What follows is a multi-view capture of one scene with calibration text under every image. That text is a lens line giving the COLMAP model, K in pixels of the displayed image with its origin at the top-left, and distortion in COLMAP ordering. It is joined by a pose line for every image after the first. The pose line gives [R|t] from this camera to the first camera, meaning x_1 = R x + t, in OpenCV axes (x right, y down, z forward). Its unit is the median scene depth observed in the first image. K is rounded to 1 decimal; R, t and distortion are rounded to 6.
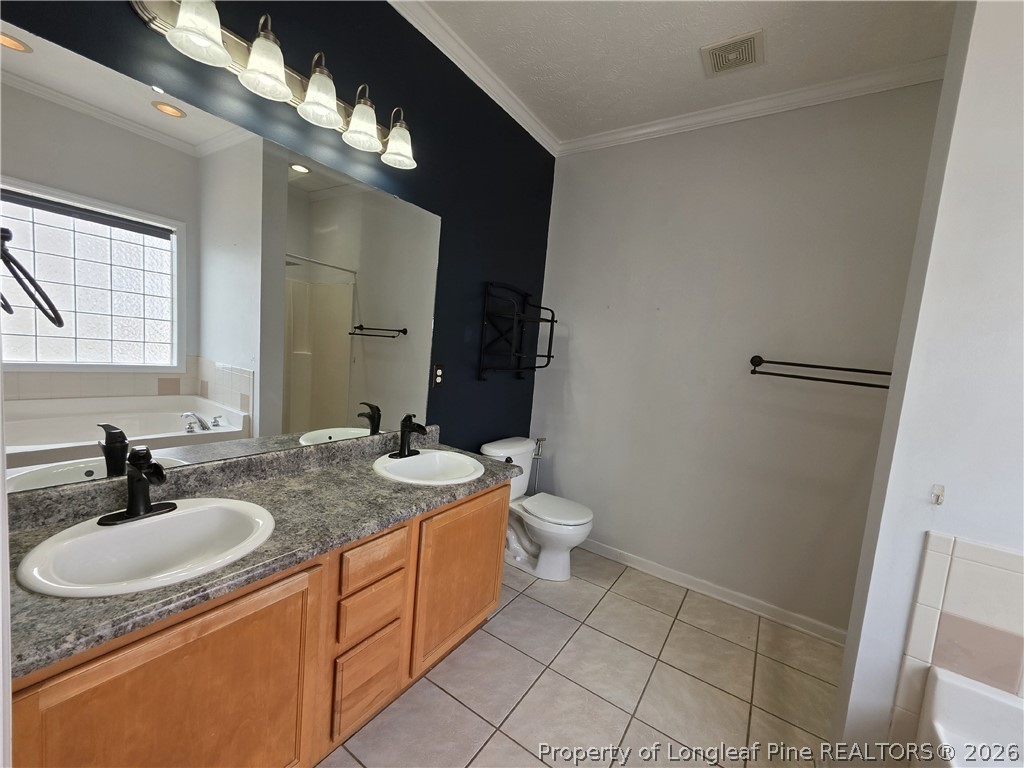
lens RADIAL K [[414.5, 0, 508.1], [0, 414.5, 386.9], [0, 0, 1]] dist [0.004160, 0.000408]
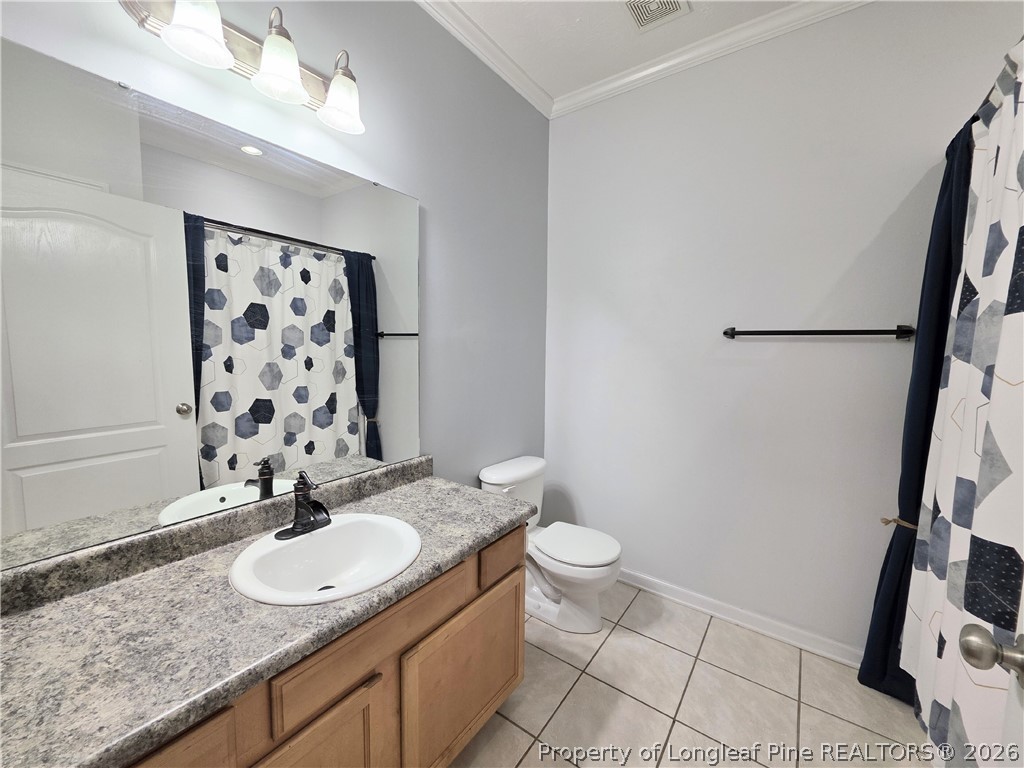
lens RADIAL K [[416.2, 0, 515.8], [0, 416.2, 387.7], [0, 0, 1]] dist [0.009414, -0.000462]
pose [[0.997225, -0.073027, -0.014439, 0.037100], [0.072919, 0.997307, -0.007866, -0.029944], [0.014975, 0.006791, 0.999865, 0.258852]]
